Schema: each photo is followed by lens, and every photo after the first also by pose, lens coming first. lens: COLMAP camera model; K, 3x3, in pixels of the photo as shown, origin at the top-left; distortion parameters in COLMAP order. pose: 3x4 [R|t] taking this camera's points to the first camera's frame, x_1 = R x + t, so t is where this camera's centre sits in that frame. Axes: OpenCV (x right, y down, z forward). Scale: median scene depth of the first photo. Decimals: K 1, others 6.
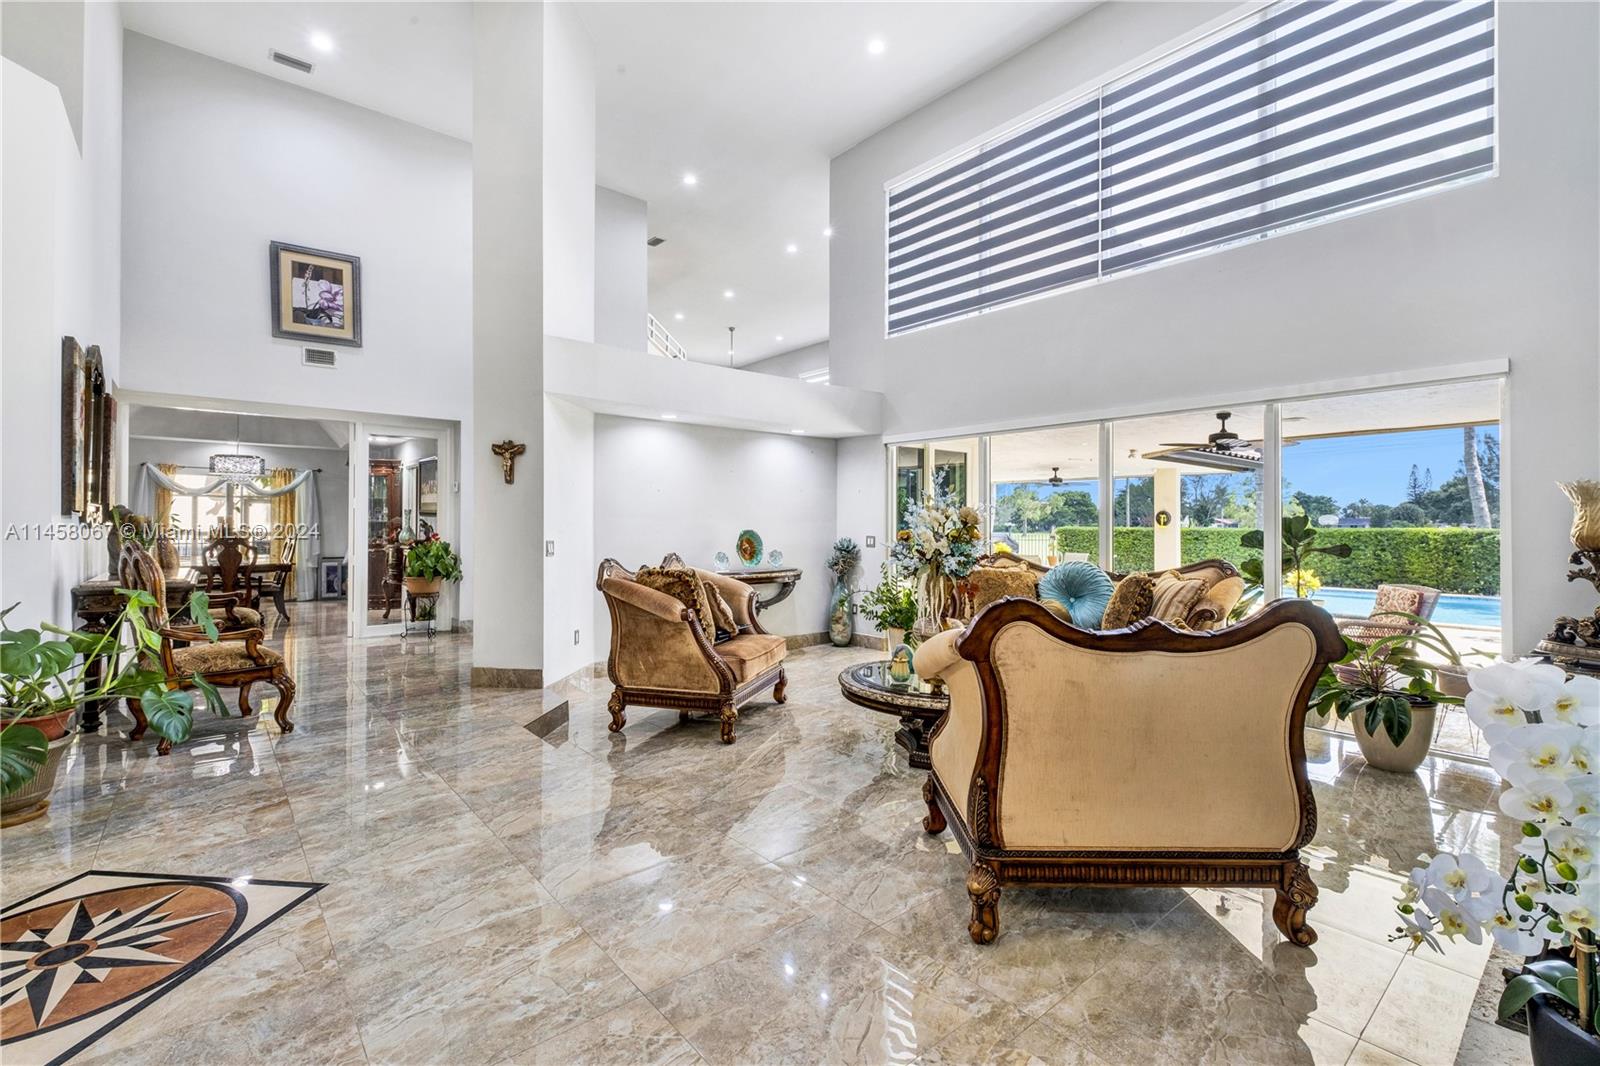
lens RADIAL K [[700.9, 0, 800.6], [0, 700.9, 525.1], [0, 0, 1]] dist [-0.000373, -0.001444]
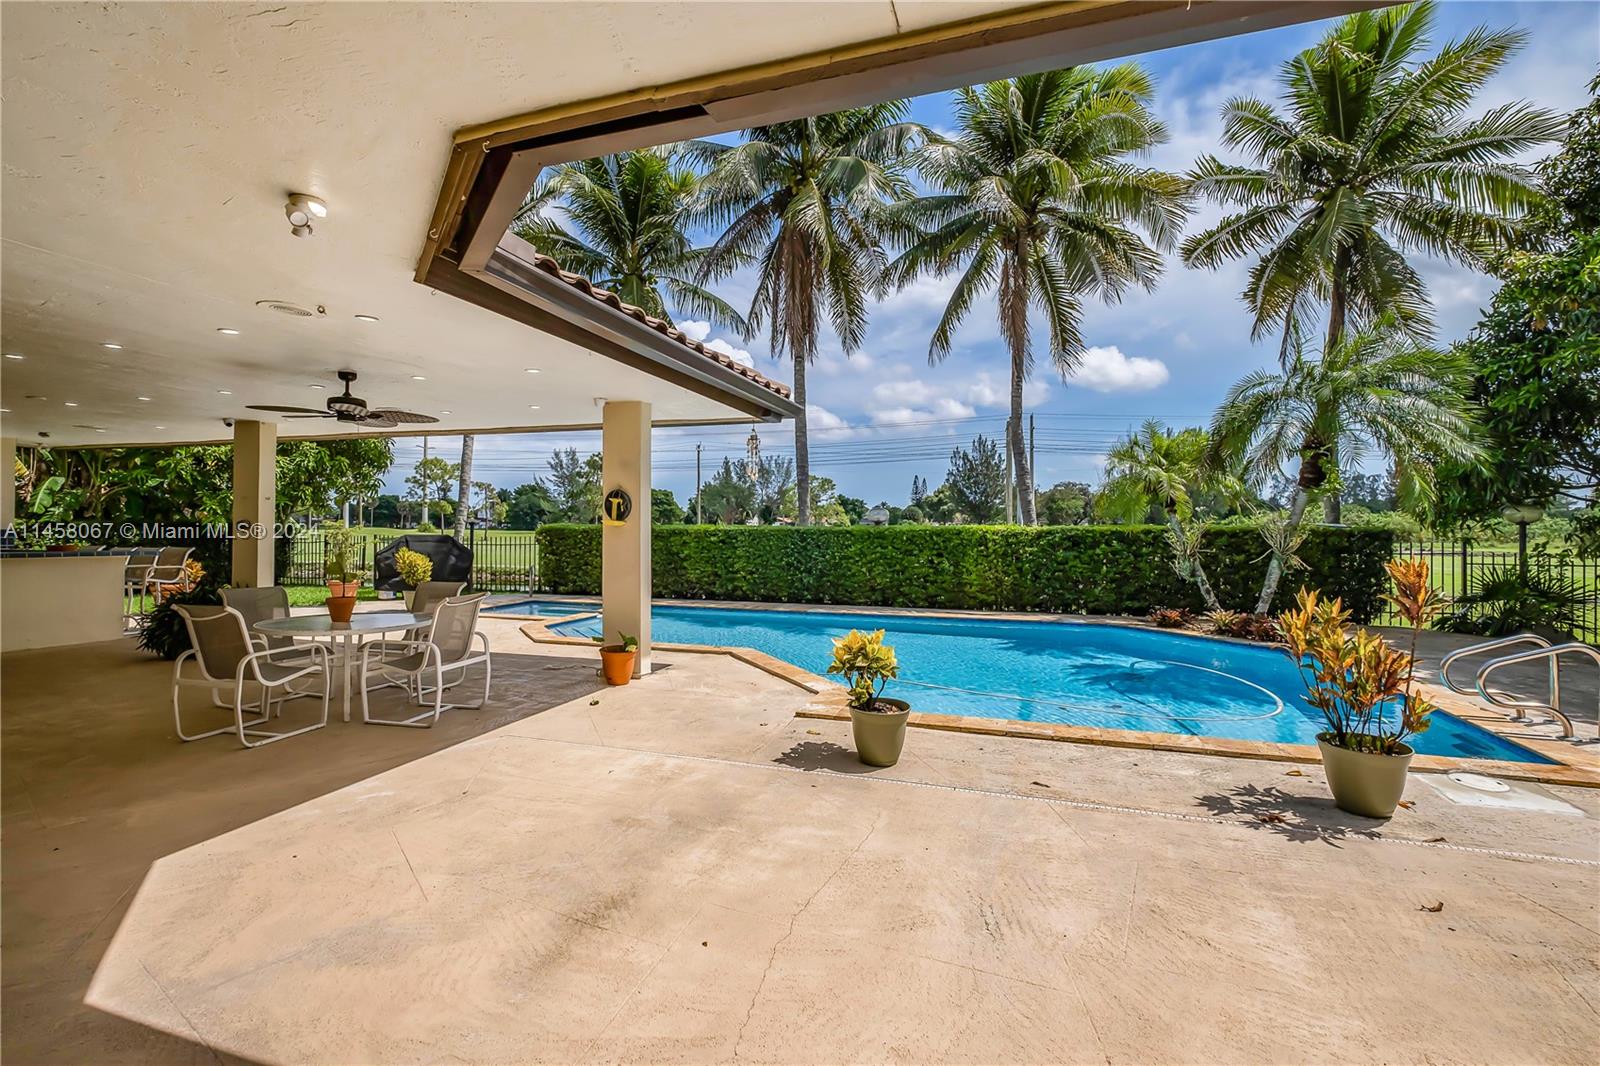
lens RADIAL K [[700.9, 0, 800.0], [0, 700.9, 527.7], [0, 0, 1]] dist [-0.000373, -0.001444]
pose [[0.846154, -0.002576, 0.532932, 0.711277], [-0.000671, 0.999982, 0.005898, 0.005437], [-0.532937, -0.005348, 0.846138, 1.027371]]
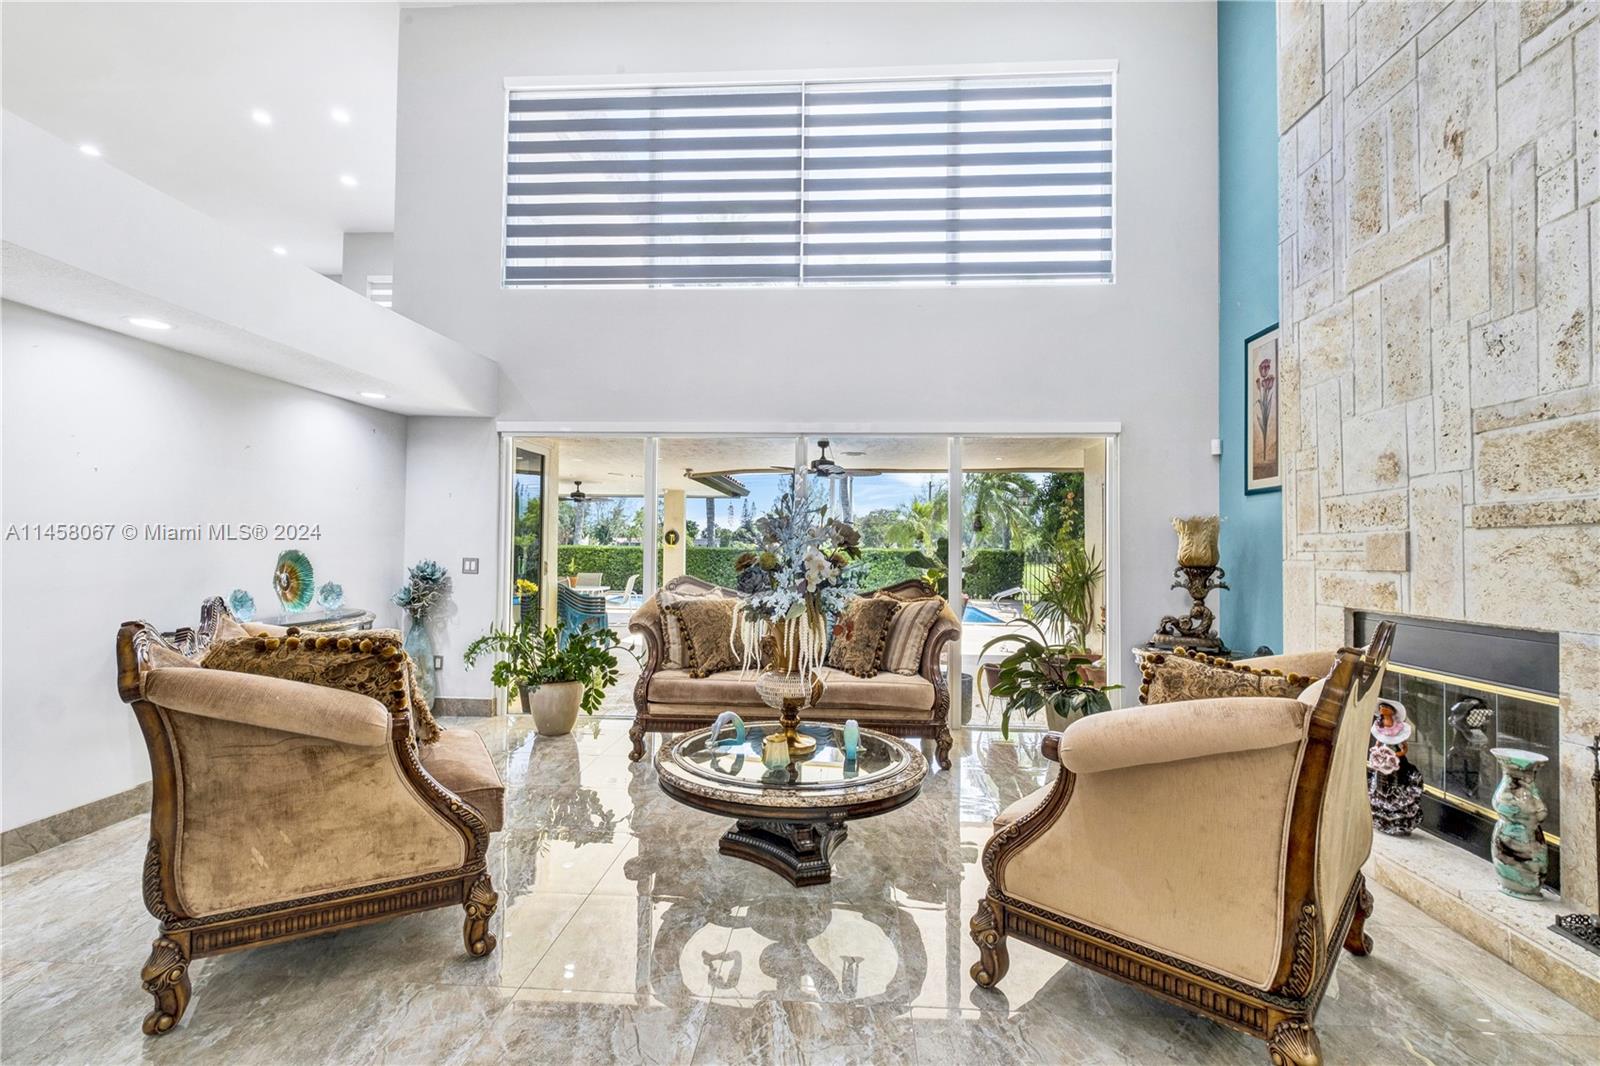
lens RADIAL K [[700.9, 0, 800.3], [0, 700.9, 537.6], [0, 0, 1]] dist [-0.000373, -0.001444]
pose [[0.689693, 0.013238, 0.723981, -0.200437], [-0.008525, 0.999912, -0.010162, -0.000870], [-0.724052, 0.000837, 0.689745, 0.281479]]
